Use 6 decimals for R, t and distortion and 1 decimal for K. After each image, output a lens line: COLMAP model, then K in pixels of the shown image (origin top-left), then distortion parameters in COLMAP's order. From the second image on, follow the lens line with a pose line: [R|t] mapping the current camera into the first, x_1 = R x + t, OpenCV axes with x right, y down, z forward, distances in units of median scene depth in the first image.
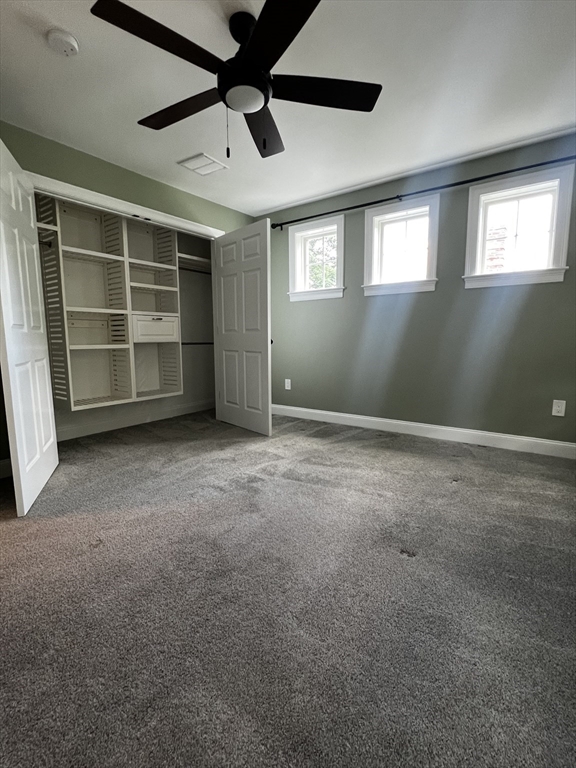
lens RADIAL K [[369.1, 0, 272.3], [0, 369.1, 383.8], [0, 0, 1]] dist [0.002607, -0.000039]
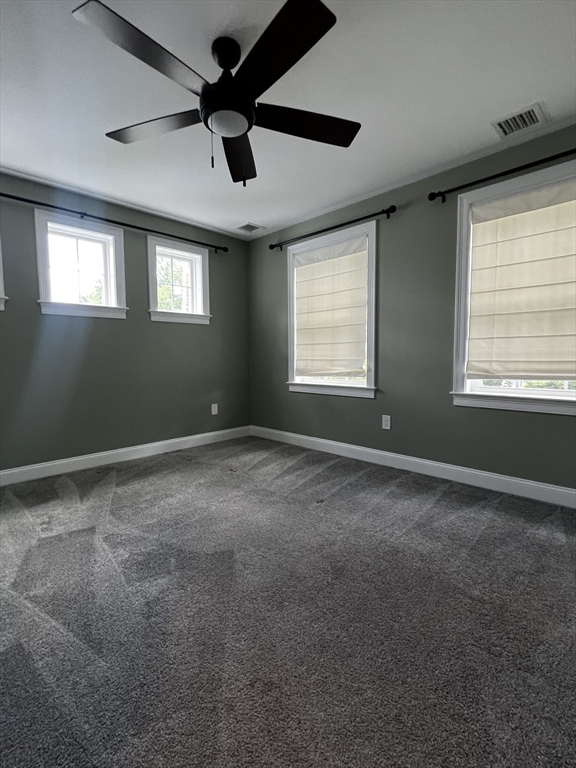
lens RADIAL K [[369.1, 0, 287.0], [0, 369.1, 385.7], [0, 0, 1]] dist [0.002607, -0.000039]
pose [[0.130517, -0.070752, 0.988918, -0.608273], [0.137968, 0.989042, 0.052551, -0.061768], [-0.981799, 0.129581, 0.138849, 0.471026]]
